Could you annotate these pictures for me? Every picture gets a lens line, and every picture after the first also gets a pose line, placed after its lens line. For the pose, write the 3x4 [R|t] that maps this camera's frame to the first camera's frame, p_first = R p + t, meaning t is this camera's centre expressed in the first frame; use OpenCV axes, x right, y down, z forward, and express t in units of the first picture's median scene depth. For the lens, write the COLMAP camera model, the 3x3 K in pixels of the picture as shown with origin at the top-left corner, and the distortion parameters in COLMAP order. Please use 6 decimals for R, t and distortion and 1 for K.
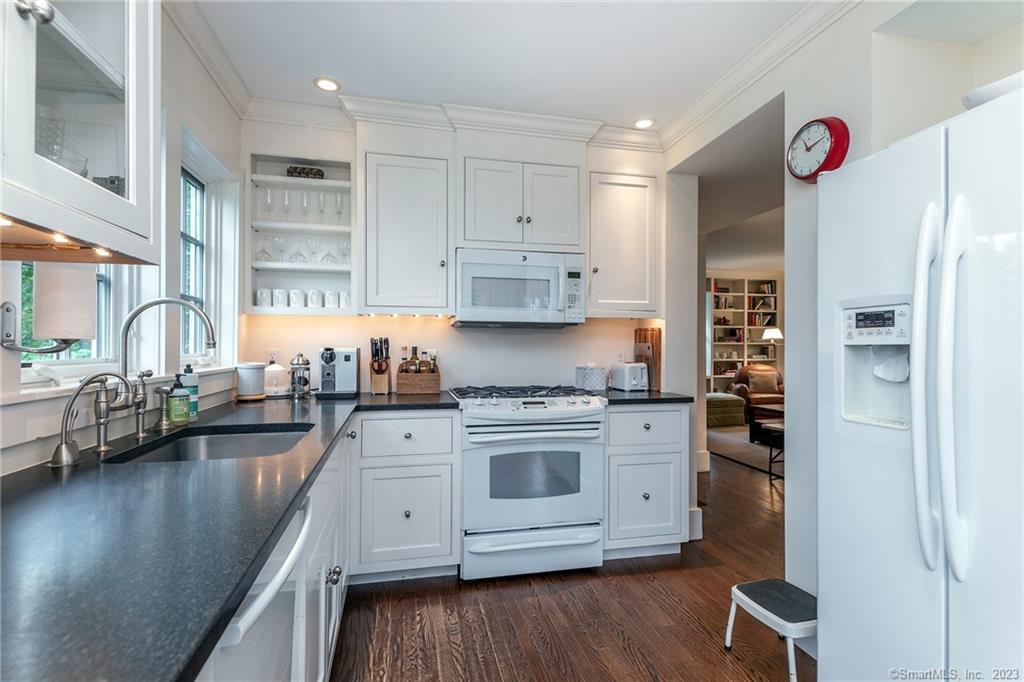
lens RADIAL K [[495.5, 0, 511.7], [0, 495.5, 342.2], [0, 0, 1]] dist [0.030211, -0.000030]
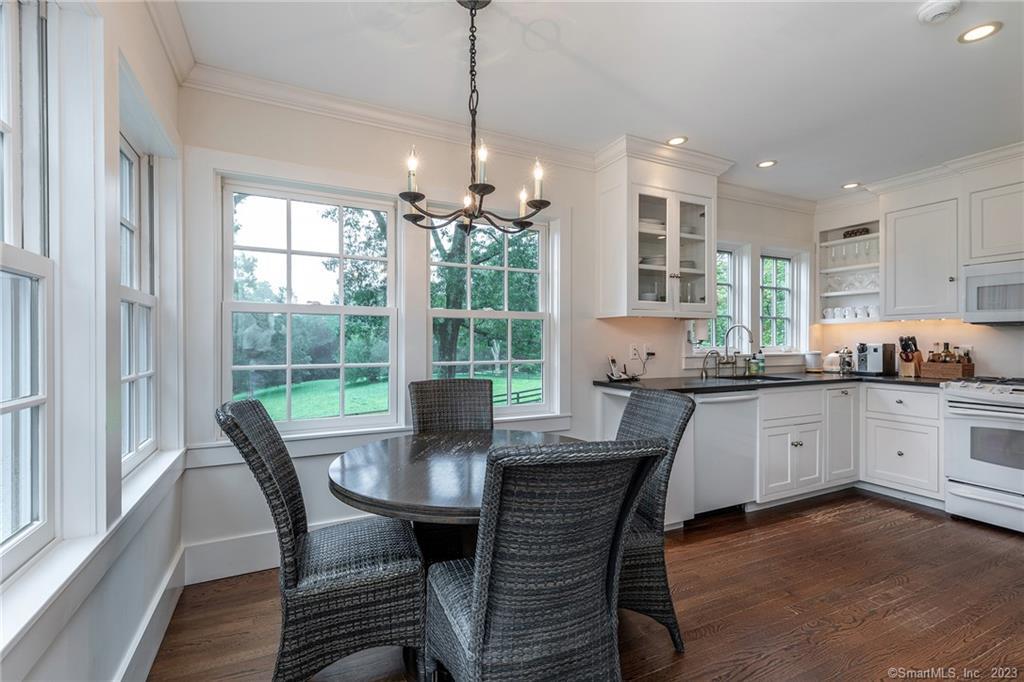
lens RADIAL K [[458.1, 0, 510.9], [0, 458.1, 342.8], [0, 0, 1]] dist [-0.000033, 0.000059]
pose [[0.229602, 0.001769, -0.973283, 0.789249], [0.006989, 0.999970, 0.003466, -0.003085], [0.973259, -0.007598, 0.229583, -0.419779]]
